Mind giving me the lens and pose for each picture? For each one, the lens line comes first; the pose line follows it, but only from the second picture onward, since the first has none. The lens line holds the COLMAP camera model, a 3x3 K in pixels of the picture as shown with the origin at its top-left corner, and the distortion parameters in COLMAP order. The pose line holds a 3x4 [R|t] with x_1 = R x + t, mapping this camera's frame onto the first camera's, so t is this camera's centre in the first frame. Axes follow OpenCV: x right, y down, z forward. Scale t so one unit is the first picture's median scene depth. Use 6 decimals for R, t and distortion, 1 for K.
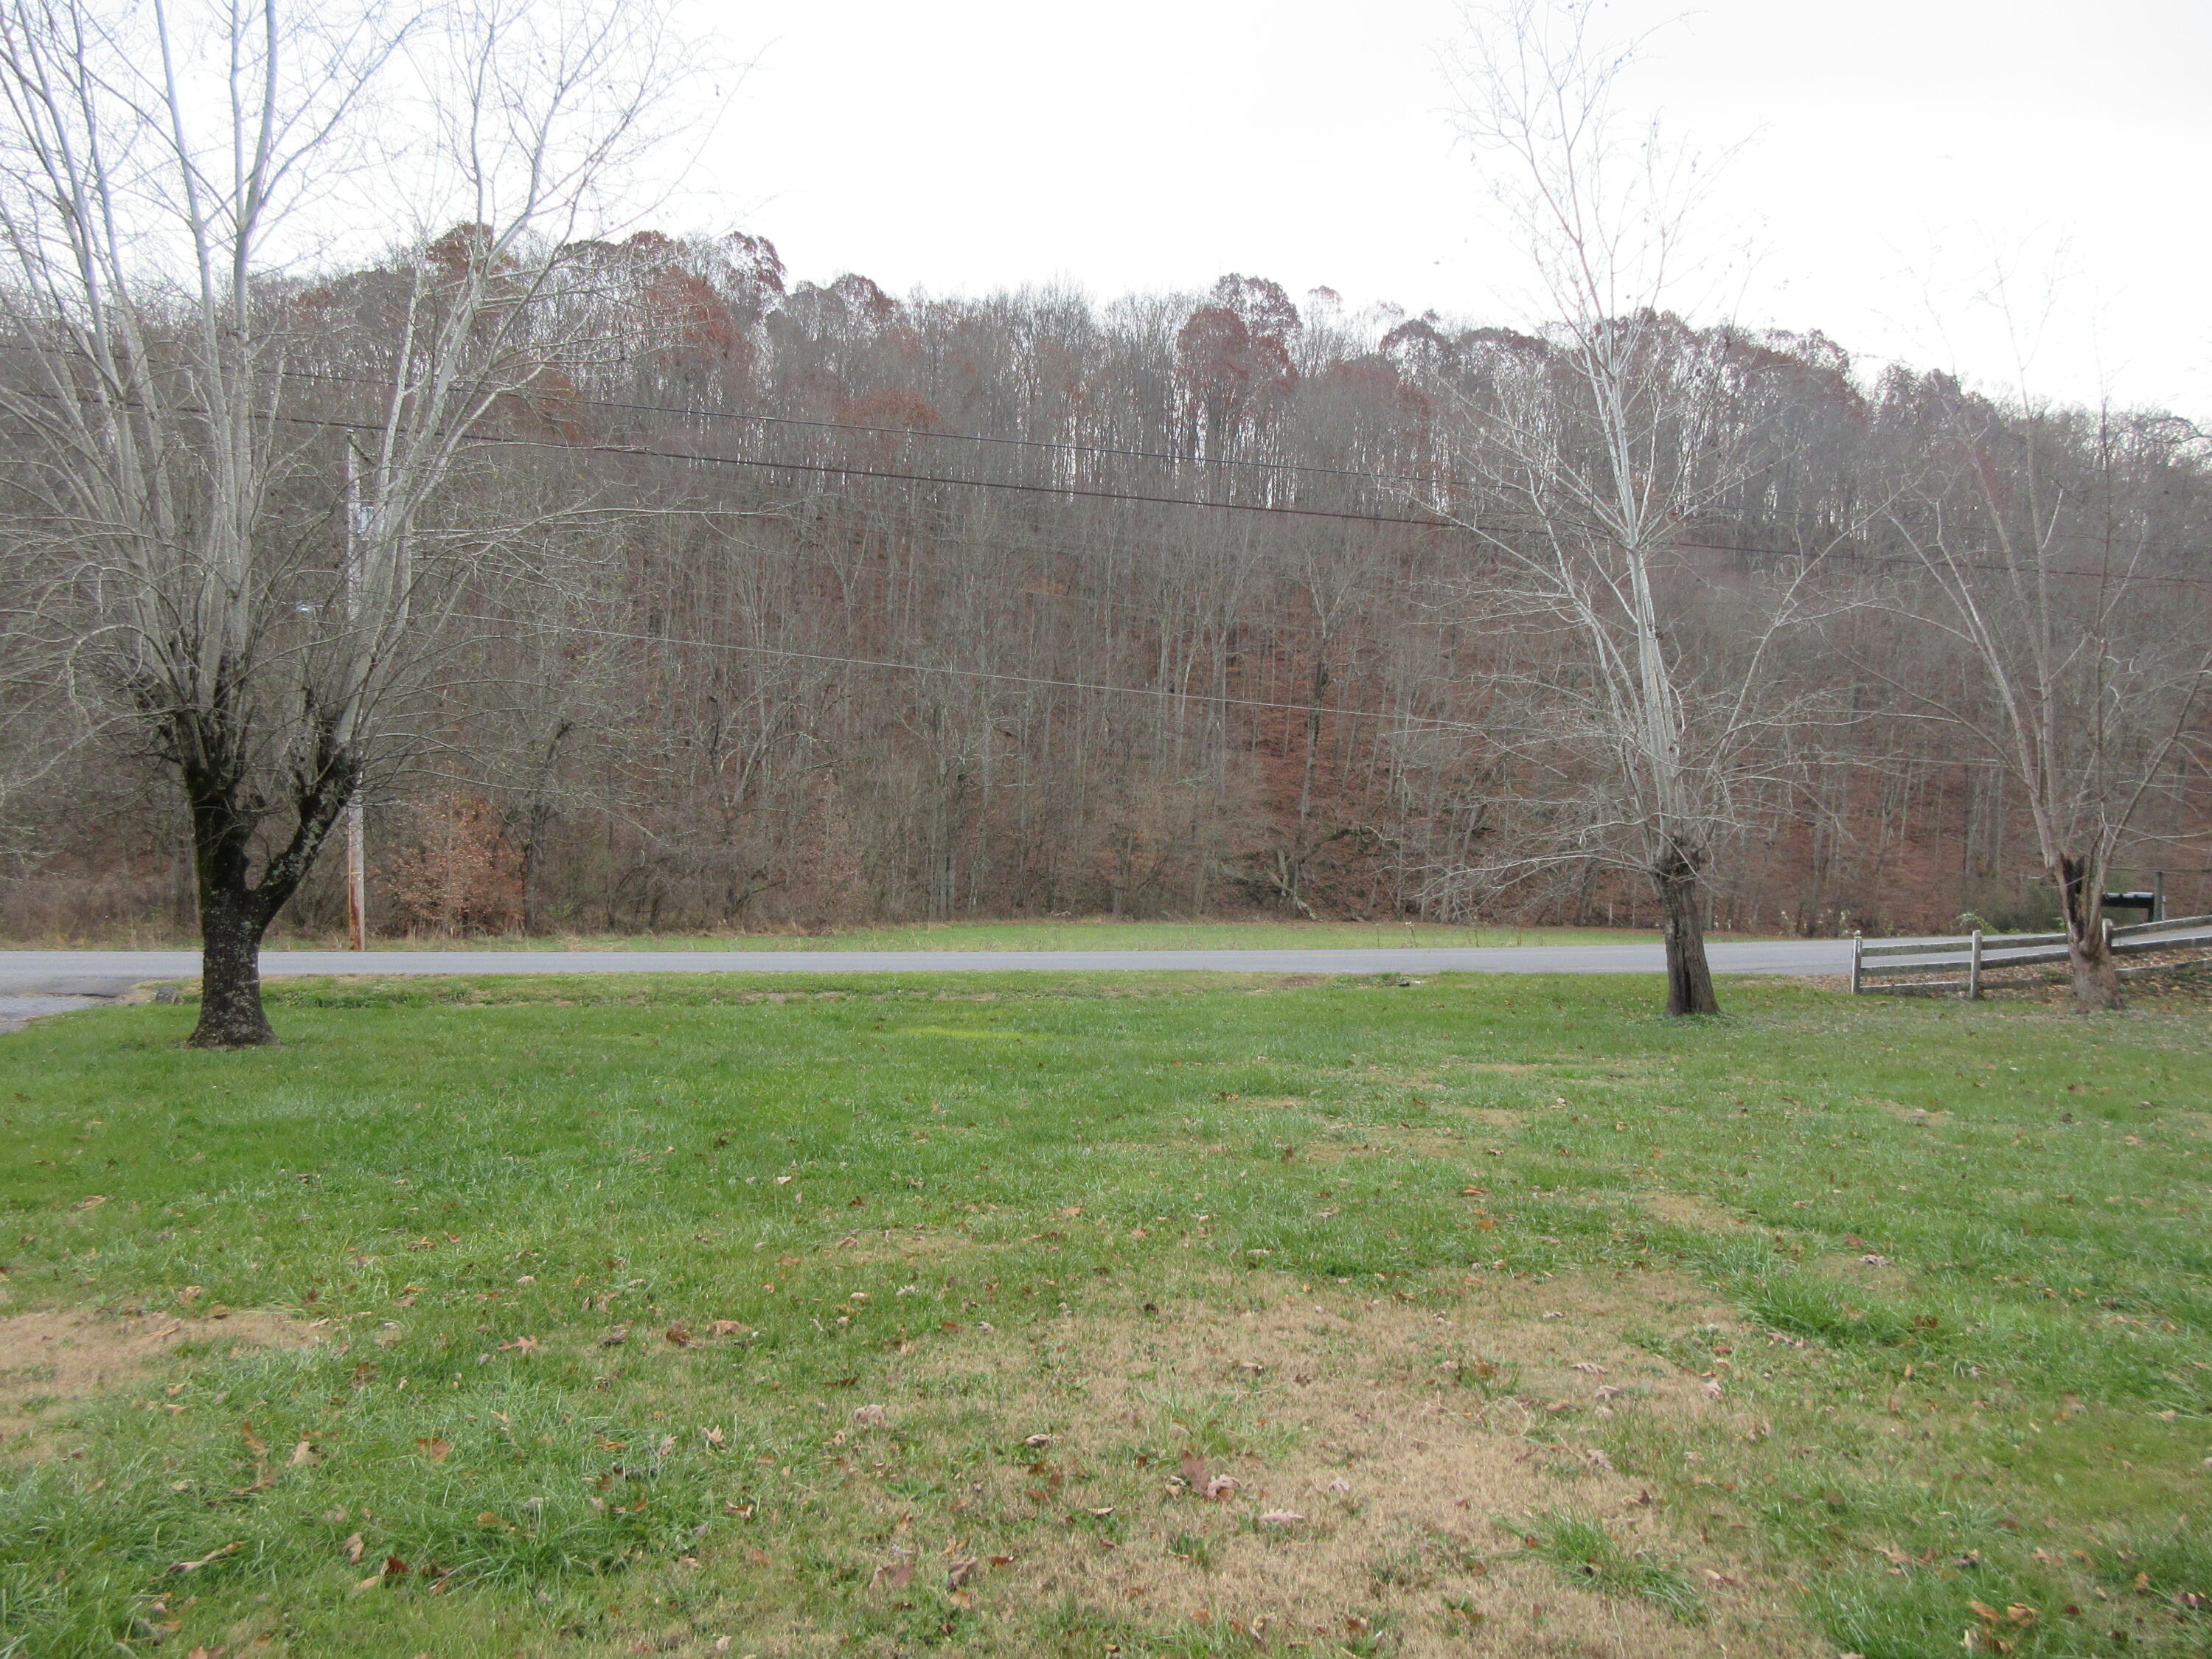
lens RADIAL K [[1626.3, 0, 1103.4], [0, 1626.3, 827.7], [0, 0, 1]] dist [-0.000960, -0.005068]
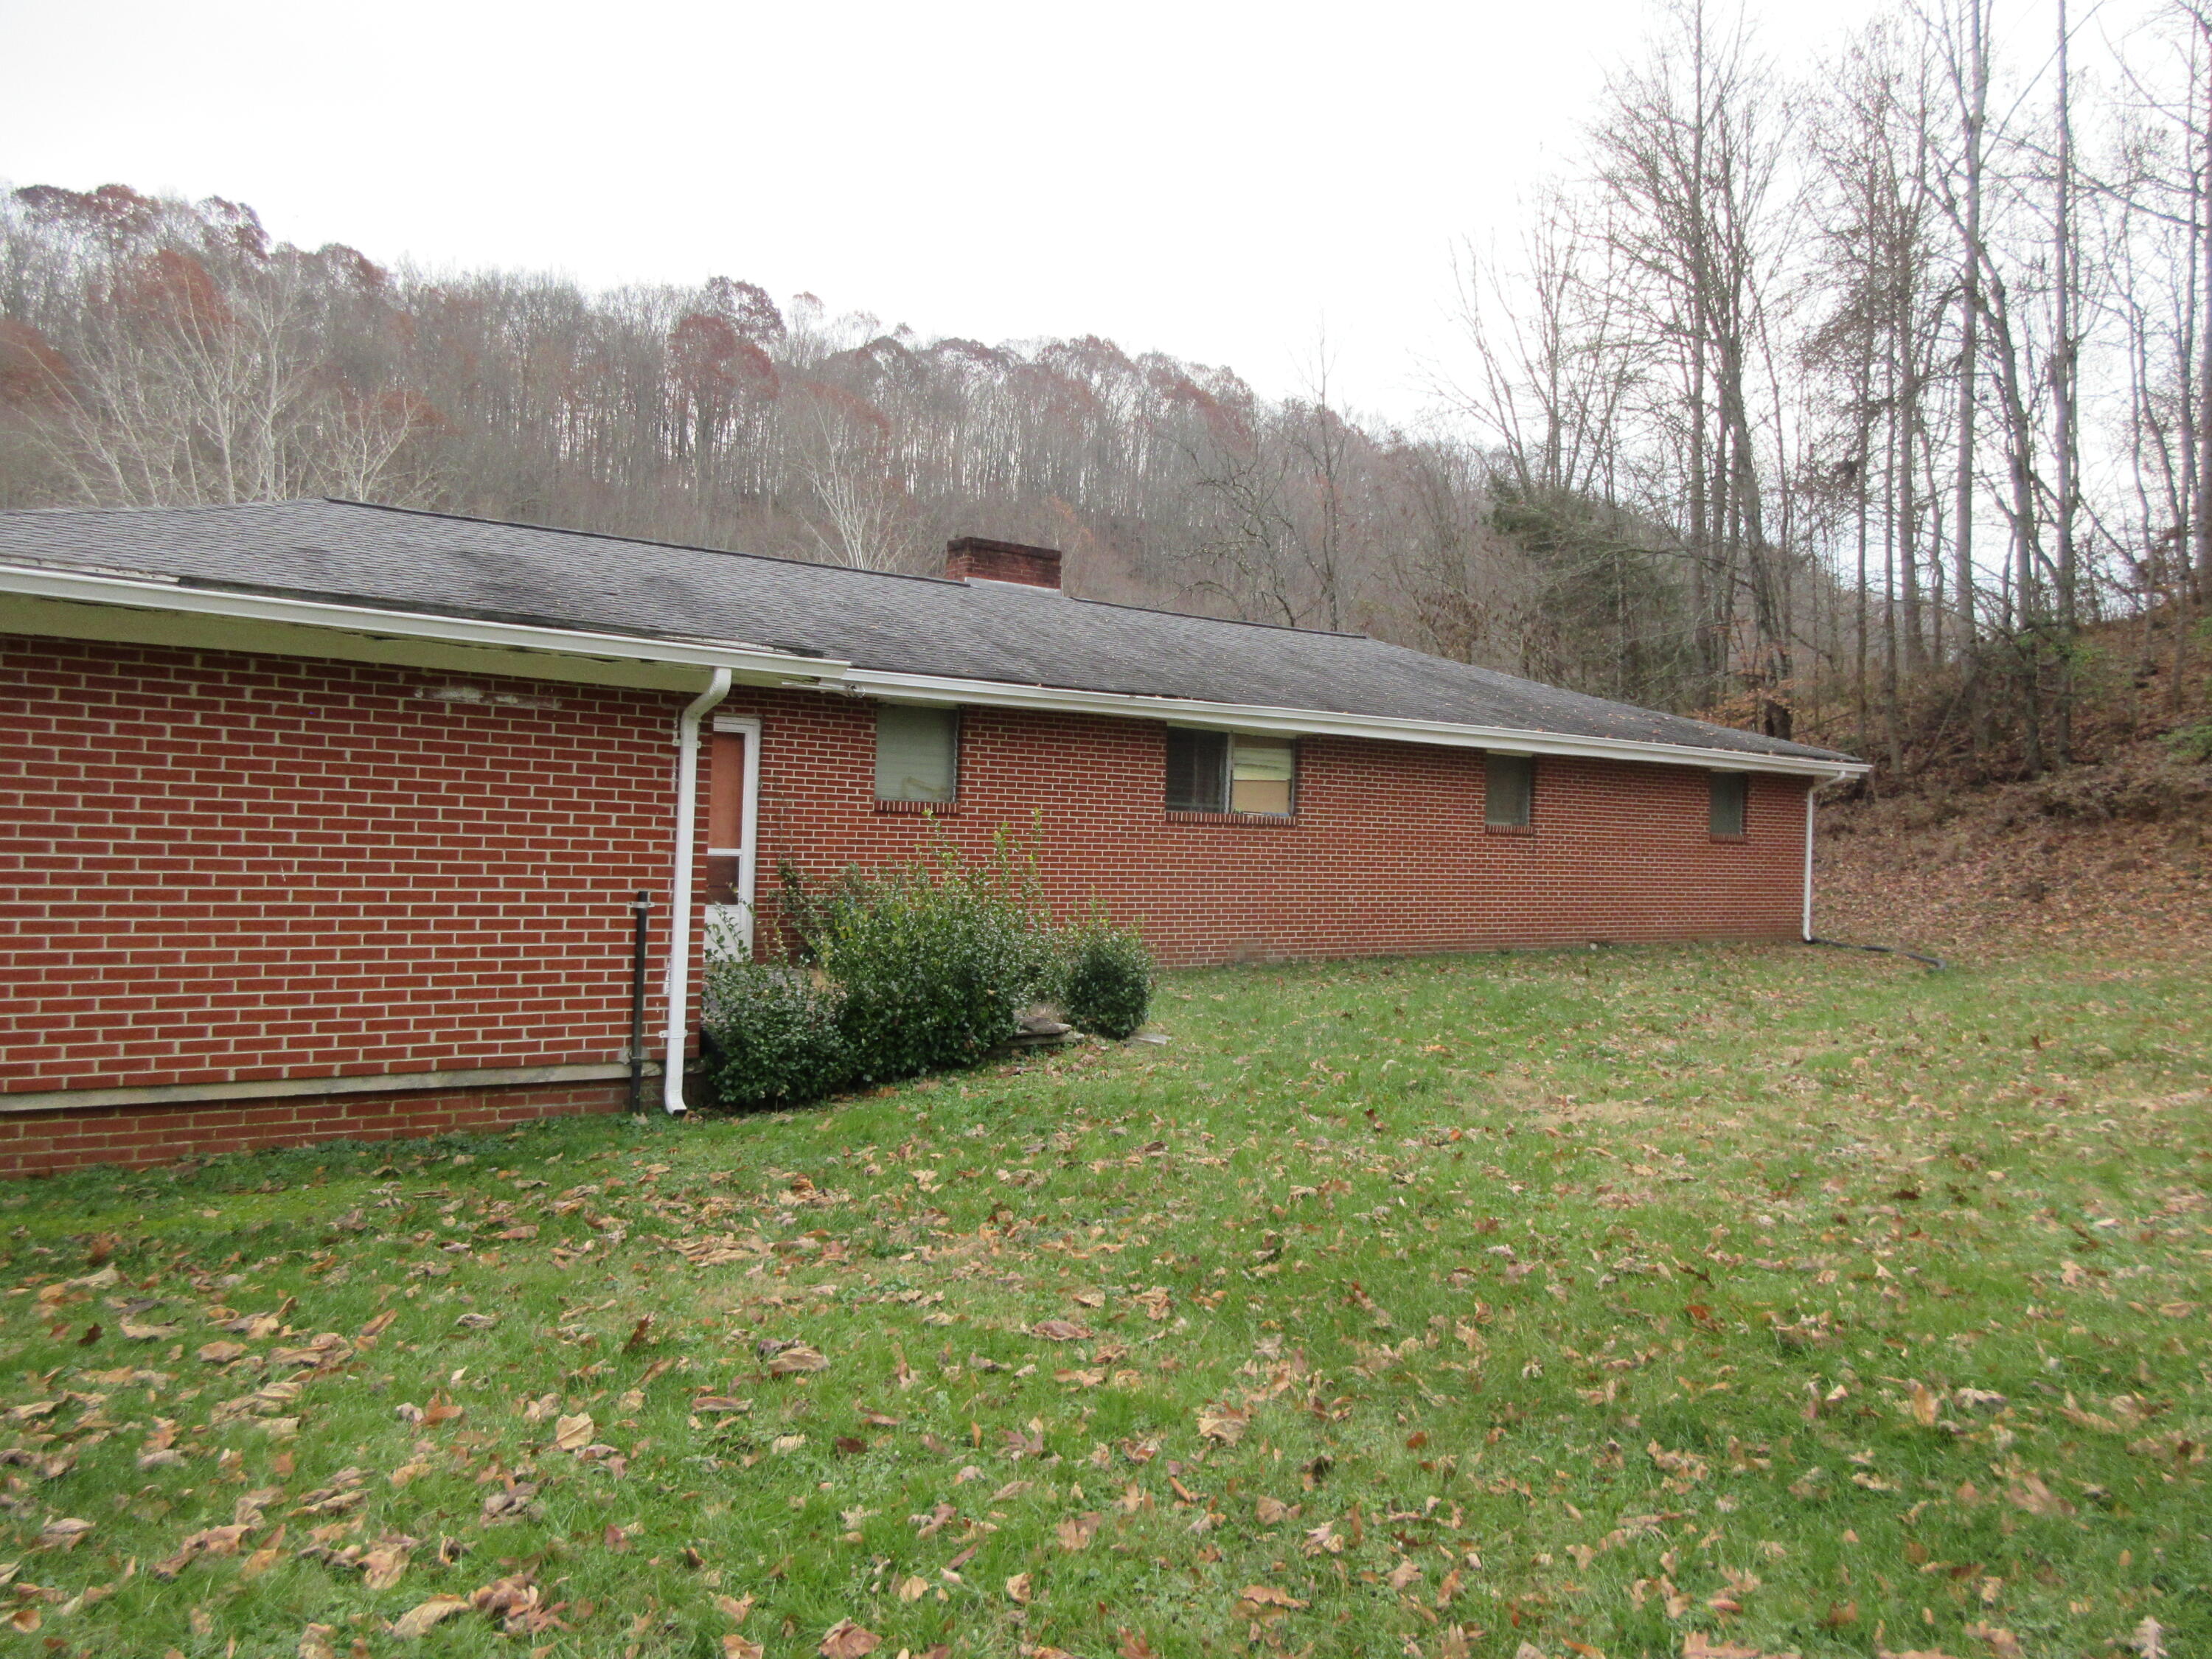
lens RADIAL K [[1626.3, 0, 1108.4], [0, 1626.3, 817.9], [0, 0, 1]] dist [-0.000960, -0.005068]
pose [[0.954050, -0.005201, 0.299601, -0.000903], [-0.001852, 0.999728, 0.023253, -0.004772], [-0.299641, -0.022739, 0.953781, -0.120150]]
